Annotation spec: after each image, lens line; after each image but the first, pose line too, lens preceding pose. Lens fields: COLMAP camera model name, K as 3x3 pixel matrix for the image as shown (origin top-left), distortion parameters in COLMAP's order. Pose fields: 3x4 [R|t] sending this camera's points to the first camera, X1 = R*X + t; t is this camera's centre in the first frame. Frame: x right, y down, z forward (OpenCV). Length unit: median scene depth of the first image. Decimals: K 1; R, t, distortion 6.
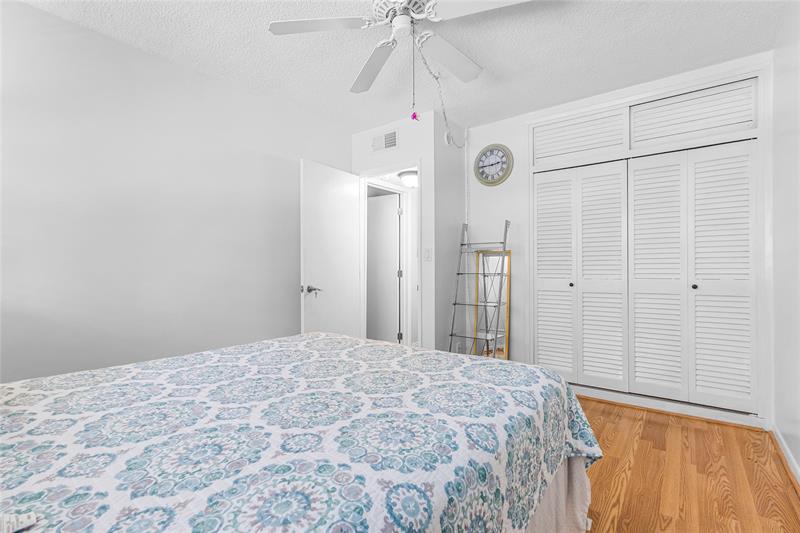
lens RADIAL K [[368.3, 0, 400.2], [0, 368.3, 275.0], [0, 0, 1]] dist [0.001064, -0.000207]
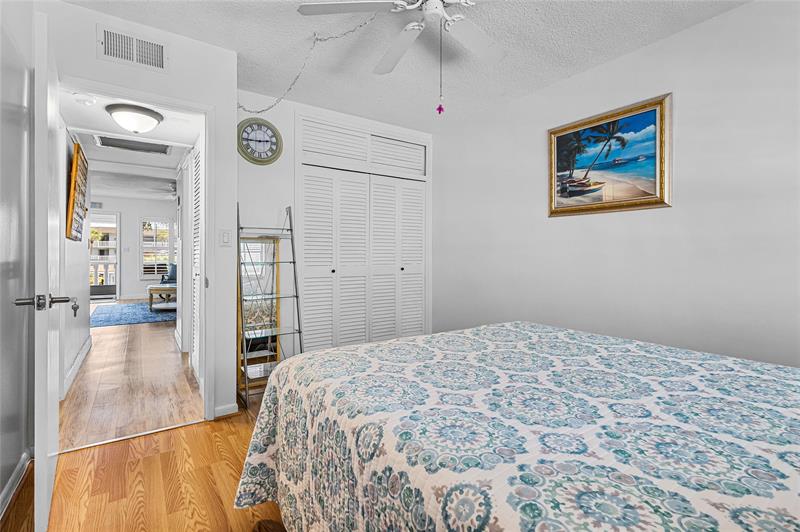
lens RADIAL K [[379.8, 0, 388.6], [0, 379.8, 250.3], [0, 0, 1]] dist [-0.000403, 0.001474]
pose [[0.312885, 0.010773, 0.949730, -0.576413], [0.016451, 0.999724, -0.016760, -0.015841], [-0.949648, 0.020868, 0.312622, 0.464858]]
